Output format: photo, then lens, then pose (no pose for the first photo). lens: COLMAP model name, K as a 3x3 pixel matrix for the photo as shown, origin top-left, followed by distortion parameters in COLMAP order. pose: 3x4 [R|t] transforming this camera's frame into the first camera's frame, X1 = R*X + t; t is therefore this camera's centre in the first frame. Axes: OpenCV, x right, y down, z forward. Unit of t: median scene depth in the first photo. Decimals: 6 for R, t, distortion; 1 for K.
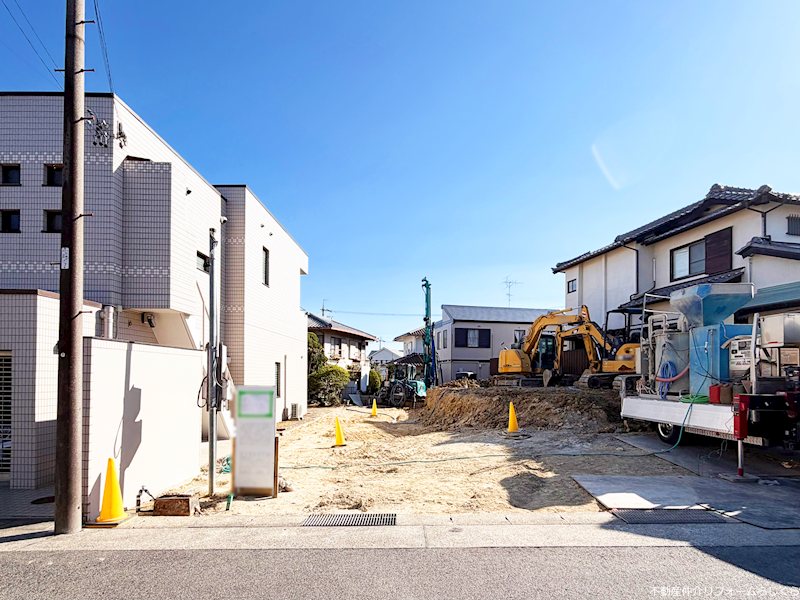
lens RADIAL K [[1103.2, 0, 400.3], [0, 1103.2, 300.3], [0, 0, 1]] dist [-0.014109, 0.000000]
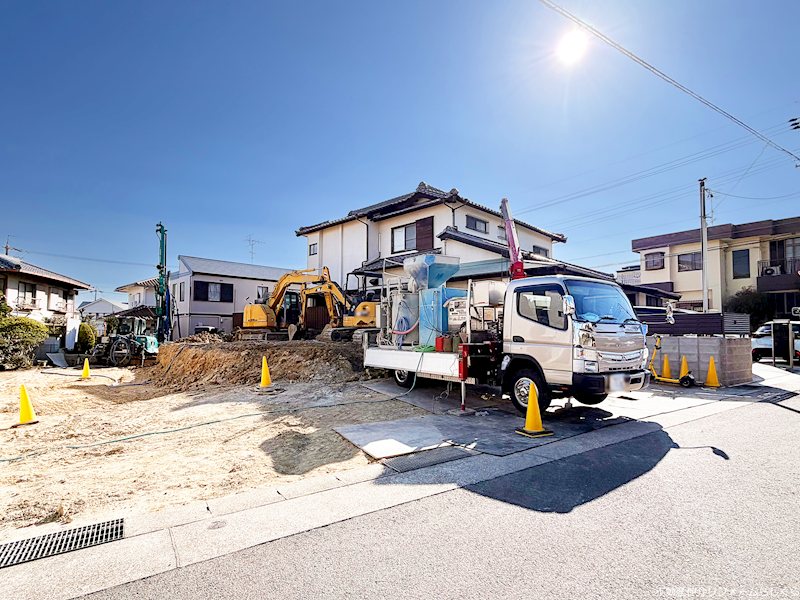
lens RADIAL K [[407.4, 0, 394.1], [0, 407.4, 315.6], [0, 0, 1]] dist [0.002884, 0.000080]
pose [[0.801143, 0.022750, 0.598040, -0.023280], [-0.030454, 0.999532, 0.002772, 0.051844], [-0.597697, -0.020433, 0.801461, 0.644373]]
